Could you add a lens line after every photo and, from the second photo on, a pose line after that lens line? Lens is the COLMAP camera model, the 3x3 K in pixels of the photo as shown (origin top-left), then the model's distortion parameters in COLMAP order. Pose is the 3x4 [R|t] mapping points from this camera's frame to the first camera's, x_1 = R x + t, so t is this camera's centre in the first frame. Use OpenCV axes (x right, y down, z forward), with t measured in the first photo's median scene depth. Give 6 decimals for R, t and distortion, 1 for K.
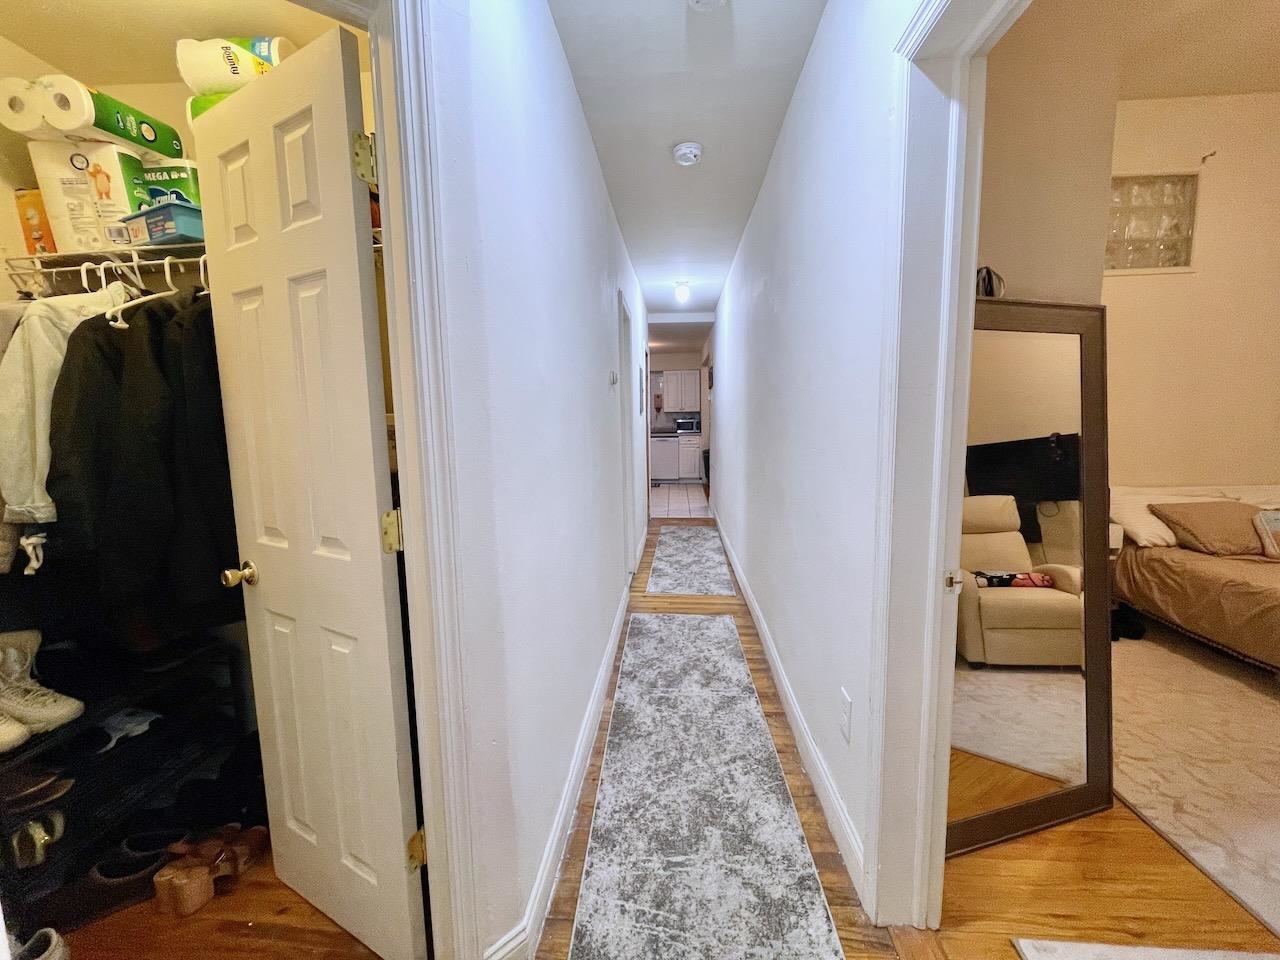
lens RADIAL K [[539.1, 0, 638.4], [0, 539.1, 475.3], [0, 0, 1]] dist [0.001547, 0.000481]
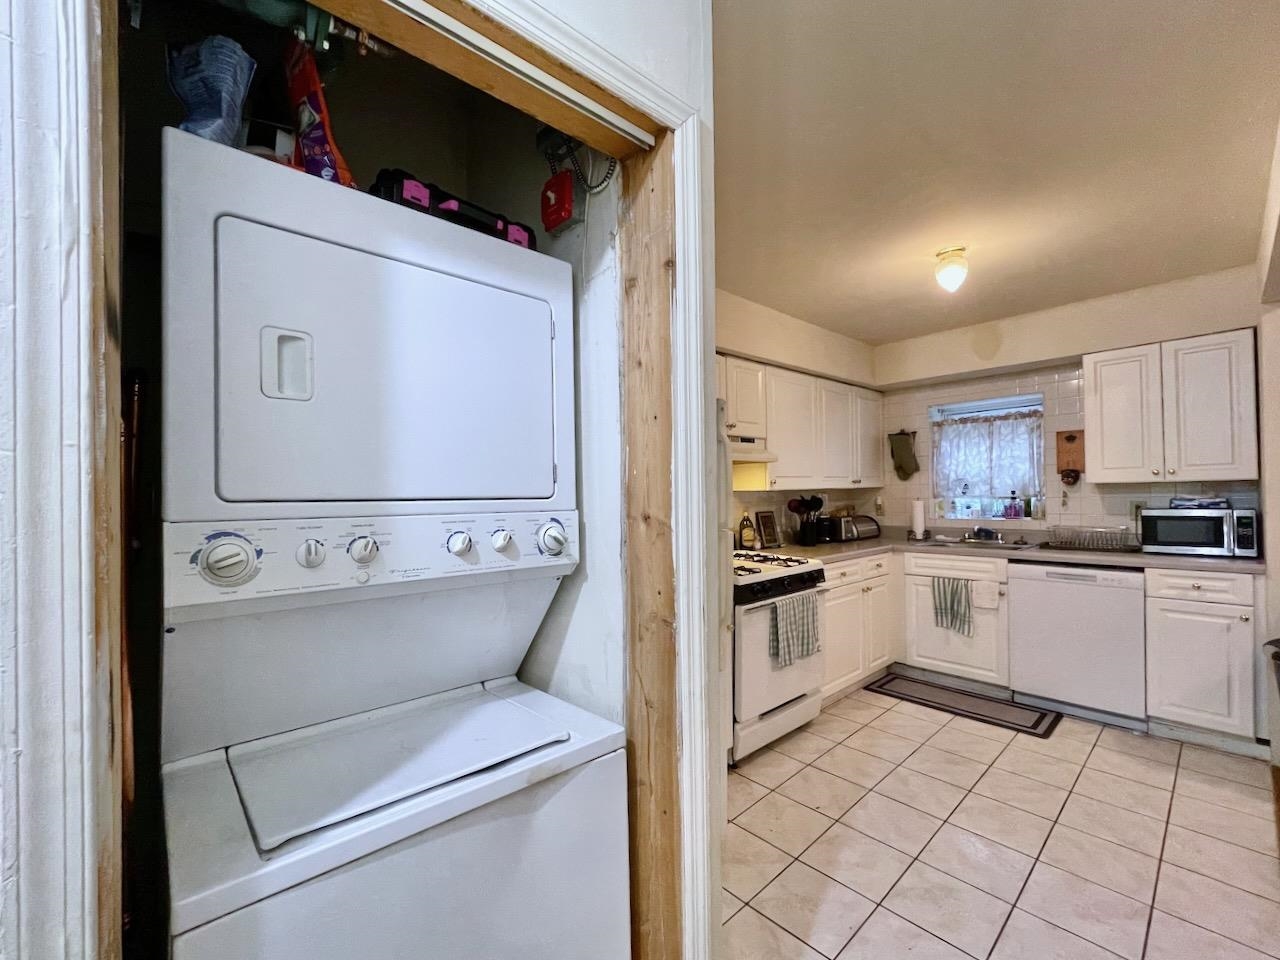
lens RADIAL K [[534.3, 0, 644.6], [0, 534.3, 490.2], [0, 0, 1]] dist [0.000094, 0.000019]
pose [[0.724802, -0.002181, -0.688953, 0.074559], [-0.071333, 0.994383, -0.078193, -0.069283], [0.685254, 0.105820, 0.720576, 0.585591]]
